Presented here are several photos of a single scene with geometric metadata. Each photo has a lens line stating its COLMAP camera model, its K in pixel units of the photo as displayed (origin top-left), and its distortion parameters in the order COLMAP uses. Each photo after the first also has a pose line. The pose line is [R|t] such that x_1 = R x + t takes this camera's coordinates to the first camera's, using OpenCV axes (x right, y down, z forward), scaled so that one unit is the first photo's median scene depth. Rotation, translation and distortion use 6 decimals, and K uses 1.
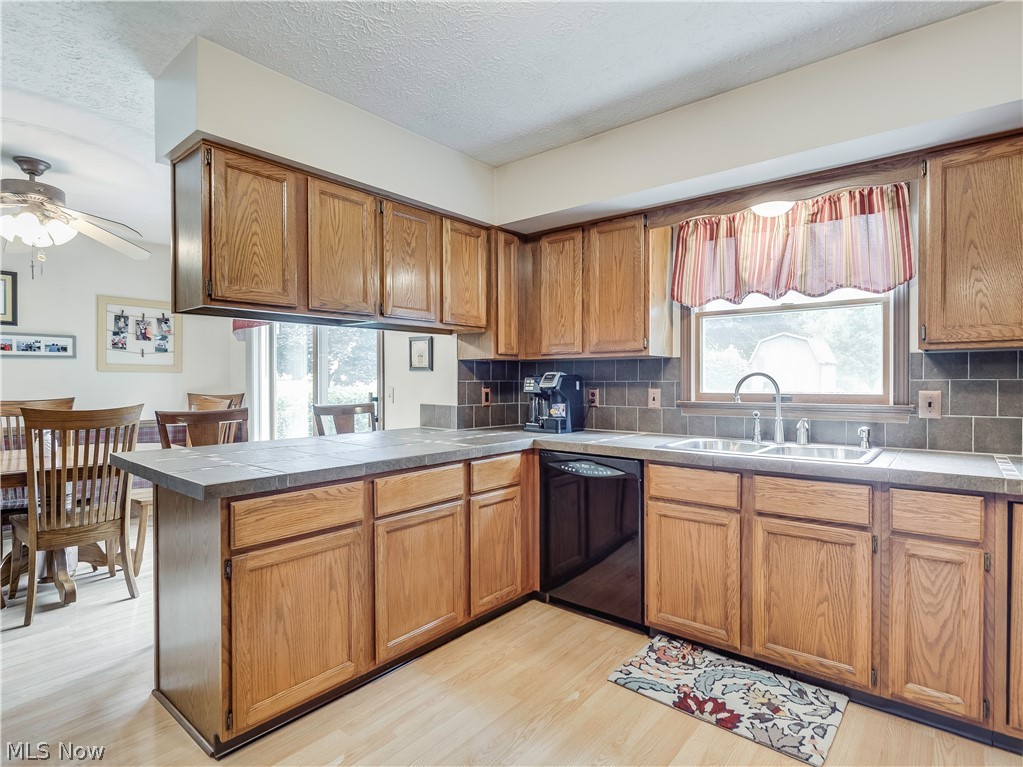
lens RADIAL K [[539.3, 0, 511.1], [0, 539.3, 389.5], [0, 0, 1]] dist [-0.000646, -0.000543]
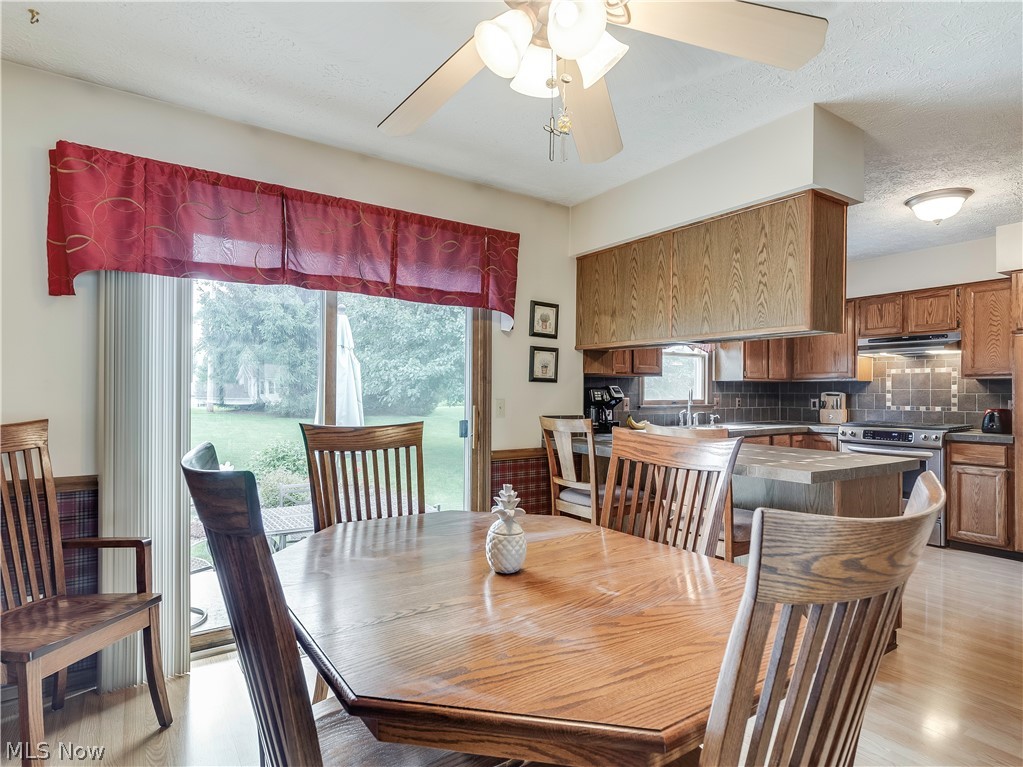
lens RADIAL K [[555.4, 0, 491.6], [0, 555.4, 391.5], [0, 0, 1]] dist [0.001817, -0.000002]
pose [[0.300064, 0.003787, 0.953911, -1.818712], [0.010523, 0.999918, -0.007280, -0.017652], [-0.953861, 0.012223, 0.300000, 1.232398]]
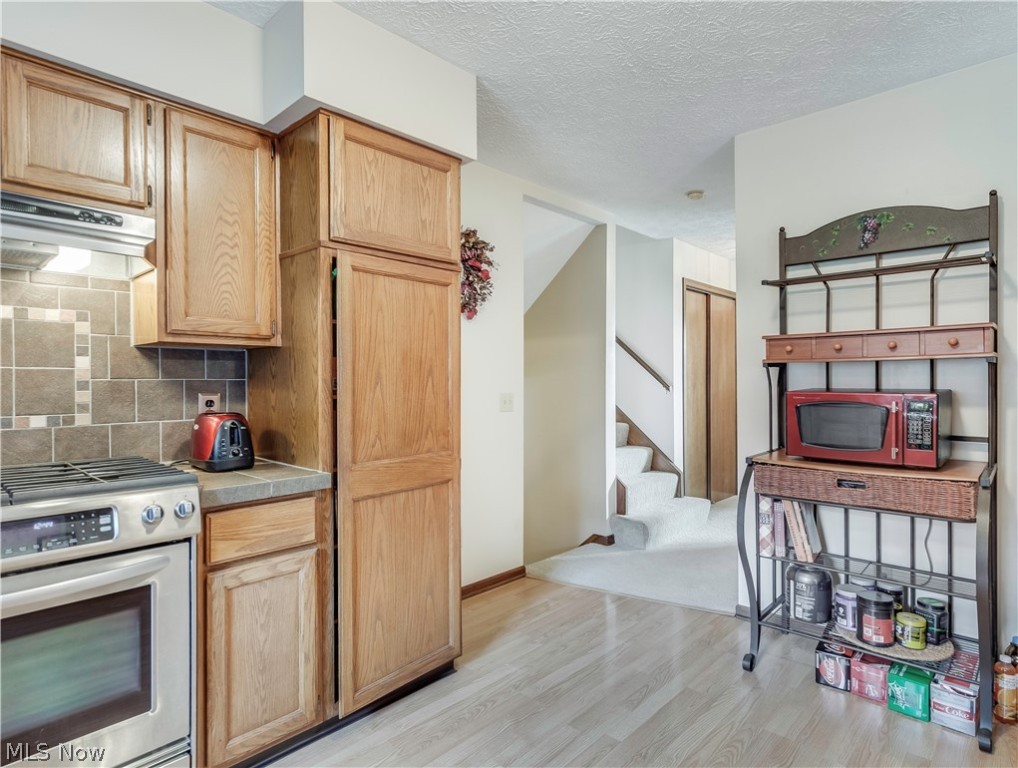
lens RADIAL K [[567.7, 0, 509.0], [0, 567.7, 384.0], [0, 0, 1]] dist [0.003287, 0.000647]
pose [[-0.998661, 0.003841, 0.051586, 0.060733], [0.004817, 0.999811, 0.018812, -0.012401], [-0.051504, 0.019035, -0.998491, 0.989327]]
